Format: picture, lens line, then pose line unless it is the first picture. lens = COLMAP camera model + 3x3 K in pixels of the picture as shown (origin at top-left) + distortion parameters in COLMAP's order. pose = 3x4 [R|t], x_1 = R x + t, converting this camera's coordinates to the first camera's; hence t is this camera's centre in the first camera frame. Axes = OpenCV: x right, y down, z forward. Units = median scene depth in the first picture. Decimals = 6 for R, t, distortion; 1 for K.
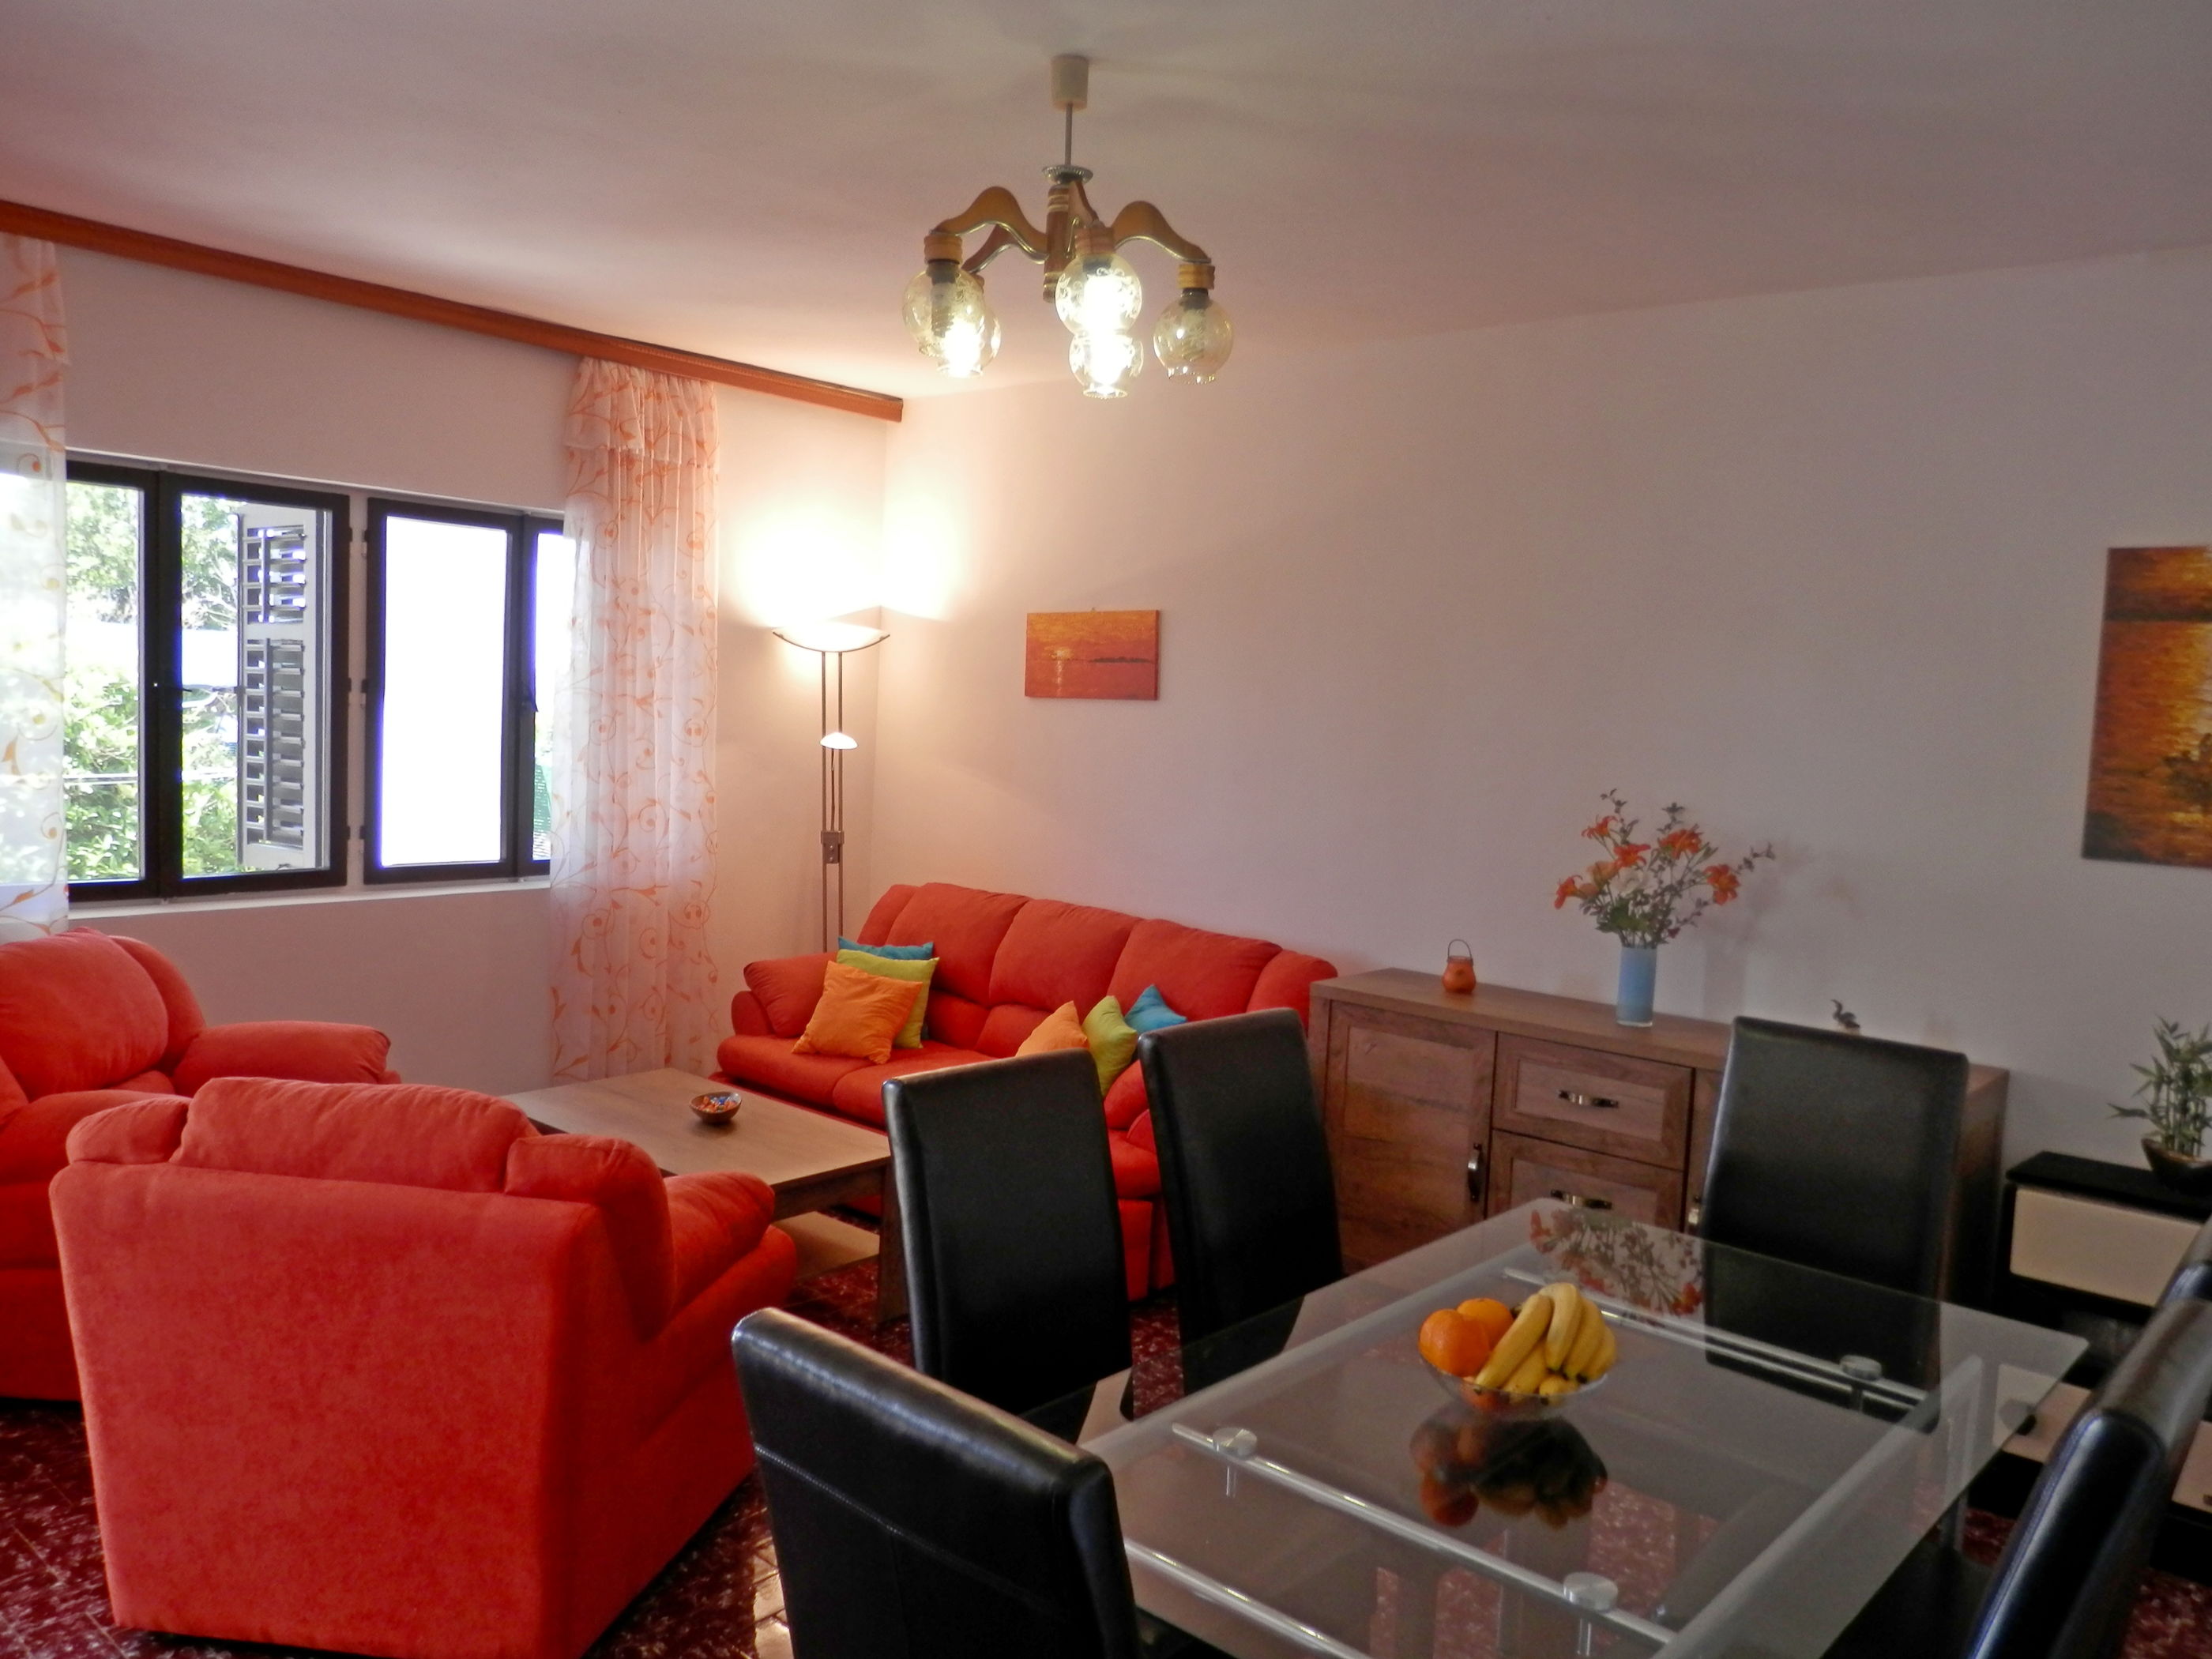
lens RADIAL K [[1668.4, 0, 1126.6], [0, 1668.4, 817.9], [0, 0, 1]] dist [0.009825, 0.005646]
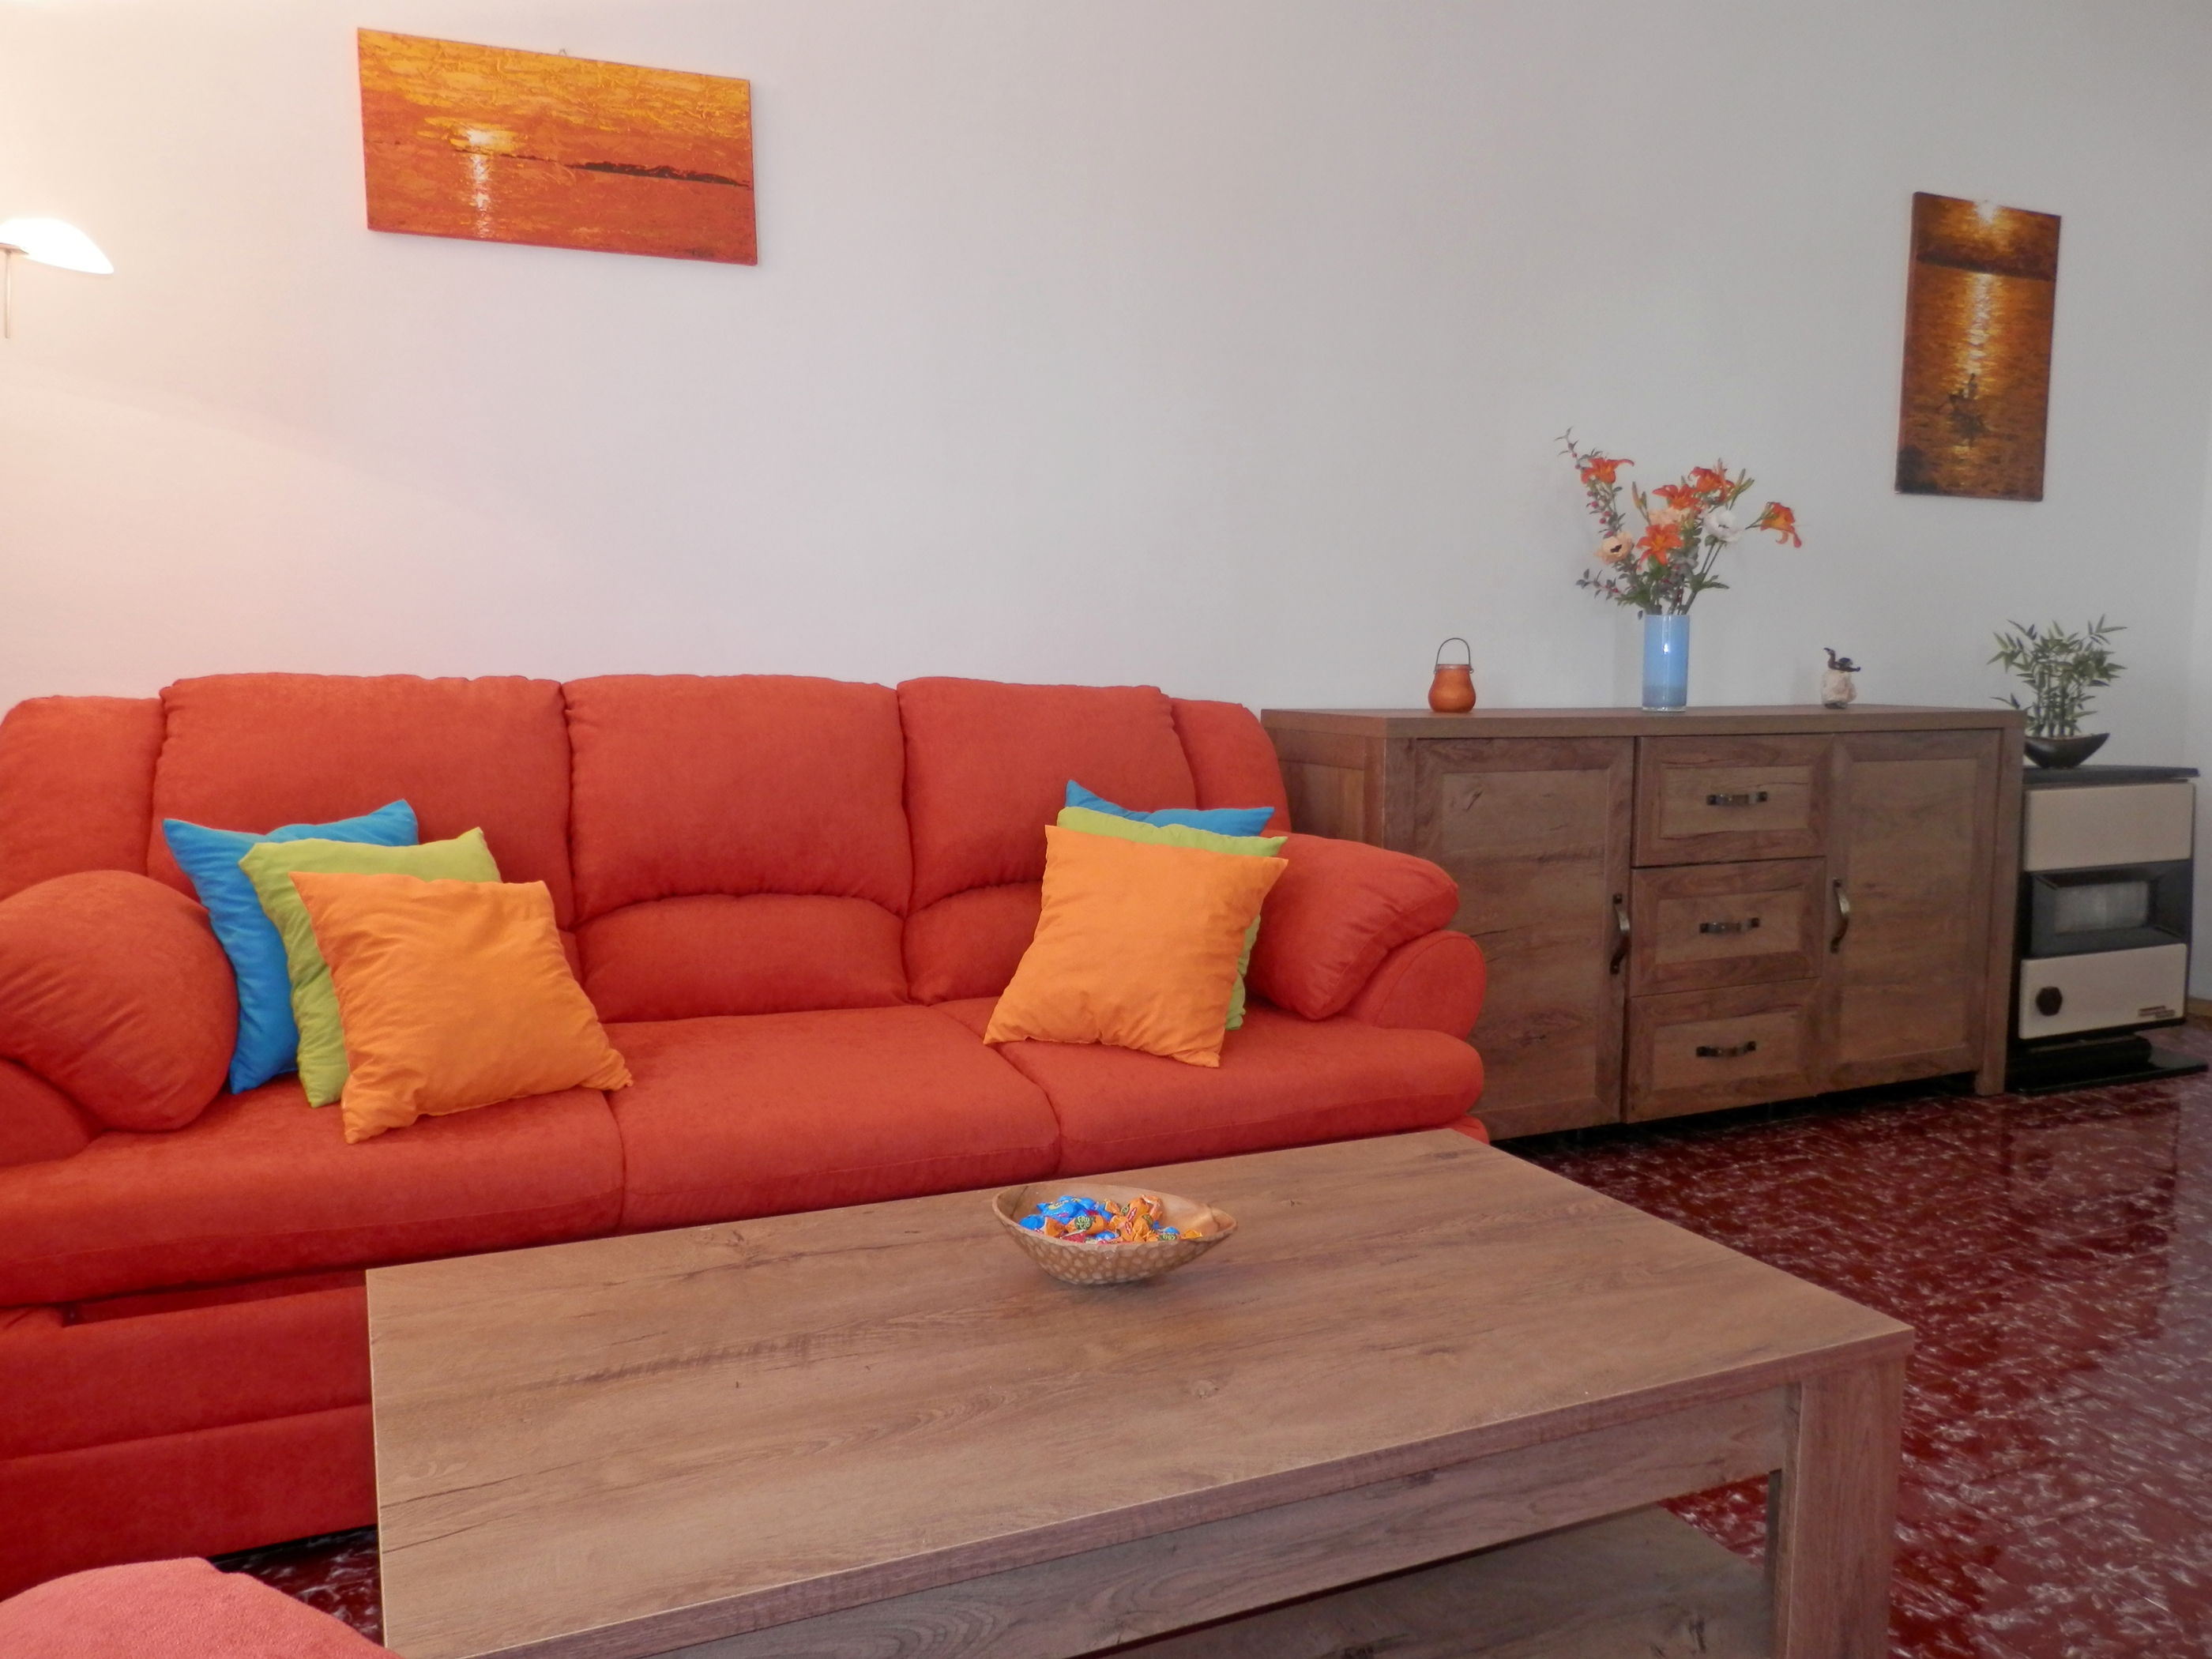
lens RADIAL K [[1667.8, 0, 1116.4], [0, 1667.8, 817.7], [0, 0, 1]] dist [0.015114, -0.002286]
pose [[0.408457, -0.135320, 0.902691, -0.463279], [0.079314, 0.990471, 0.112590, 0.052132], [-0.909325, 0.025608, 0.415298, 0.764787]]
